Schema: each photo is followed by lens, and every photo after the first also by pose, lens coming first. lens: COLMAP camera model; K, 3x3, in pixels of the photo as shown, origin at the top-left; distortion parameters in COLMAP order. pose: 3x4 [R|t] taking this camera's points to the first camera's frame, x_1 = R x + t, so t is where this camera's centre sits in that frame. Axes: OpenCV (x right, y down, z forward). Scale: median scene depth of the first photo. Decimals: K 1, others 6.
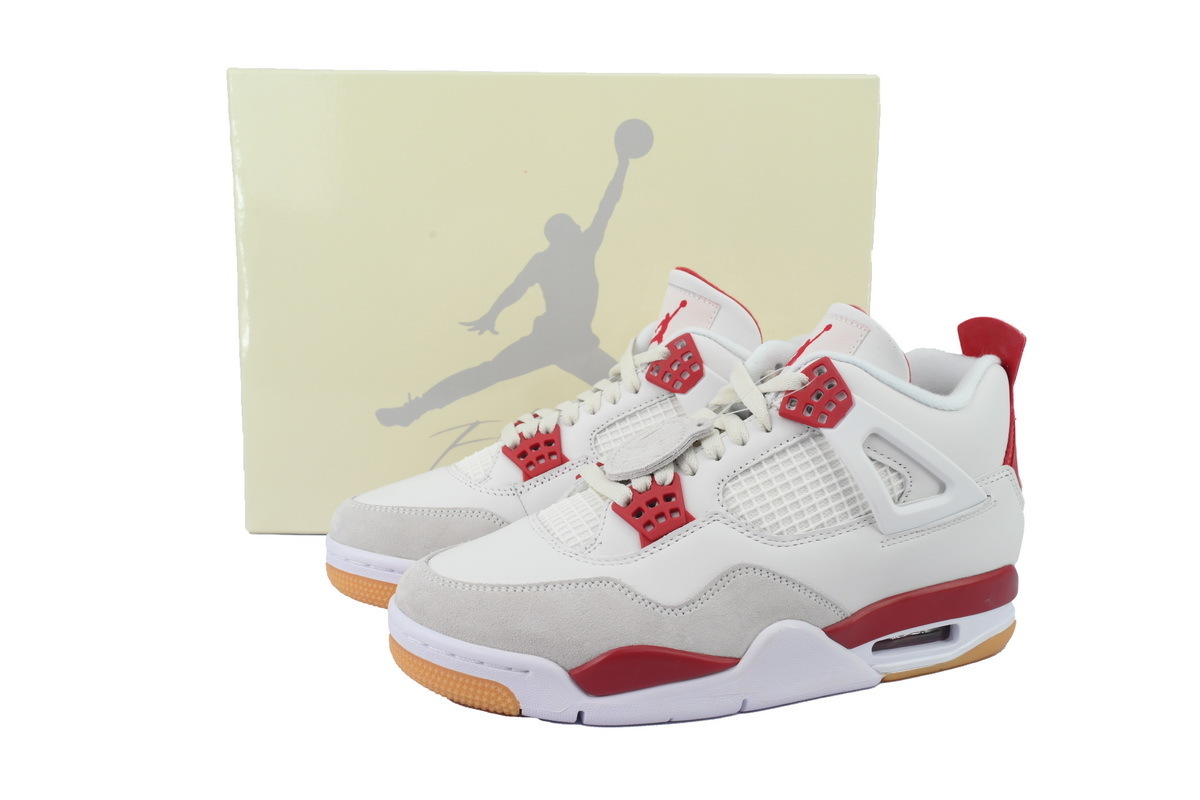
lens RADIAL K [[1041.7, 0, 600.0], [0, 1041.7, 400.0], [0, 0, 1]] dist [0.002025, 0.000401]
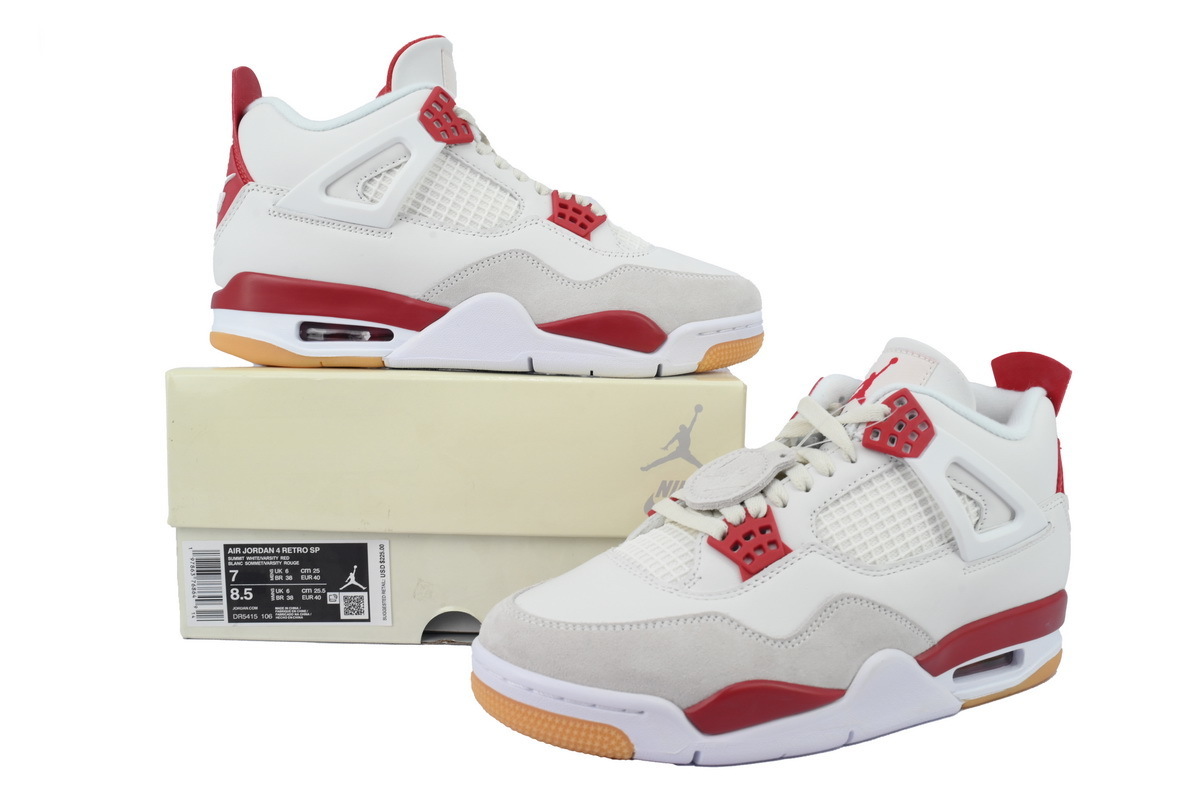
lens RADIAL K [[1041.7, 0, 600.0], [0, 1041.7, 400.0], [0, 0, 1]] dist [0.002025, 0.000401]
pose [[0.991121, -0.006822, 0.132786, -0.221122], [0.013424, 0.998714, -0.048888, 0.016366], [-0.132282, 0.050236, 0.989938, 0.029794]]
